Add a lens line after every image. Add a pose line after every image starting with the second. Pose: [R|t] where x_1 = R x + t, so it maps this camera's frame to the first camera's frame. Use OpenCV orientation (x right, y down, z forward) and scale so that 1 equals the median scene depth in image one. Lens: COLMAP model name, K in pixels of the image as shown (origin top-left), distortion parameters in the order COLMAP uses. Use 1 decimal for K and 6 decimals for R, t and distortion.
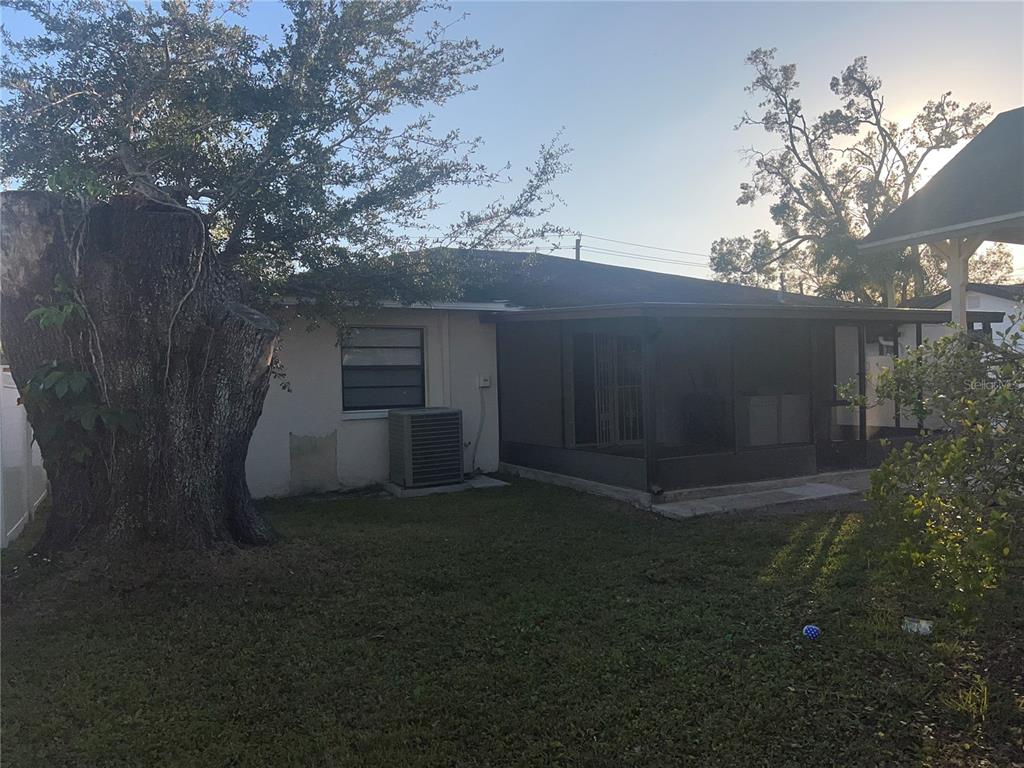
lens RADIAL K [[777.8, 0, 511.0], [0, 777.8, 384.6], [0, 0, 1]] dist [0.047757, -0.054630]
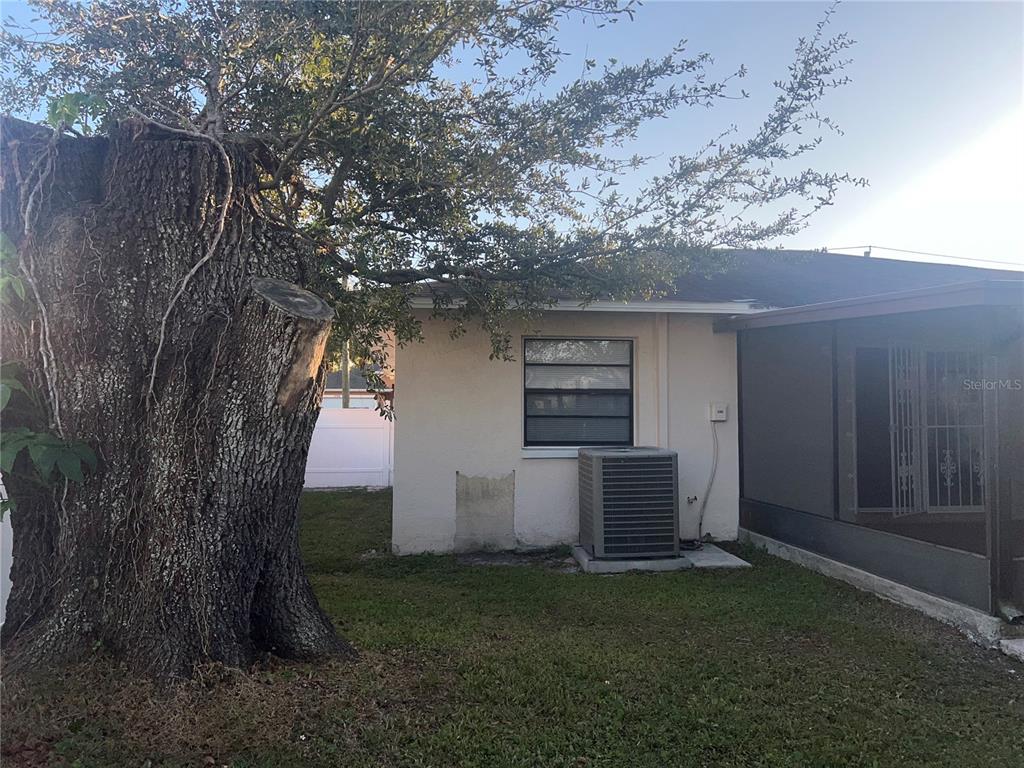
lens RADIAL K [[777.8, 0, 509.7], [0, 777.8, 379.6], [0, 0, 1]] dist [0.047757, -0.054630]
pose [[0.941863, 0.012215, -0.335776, 0.033302], [-0.027004, 0.998858, -0.039411, -0.001407], [0.334912, 0.046187, 0.941117, 0.326150]]
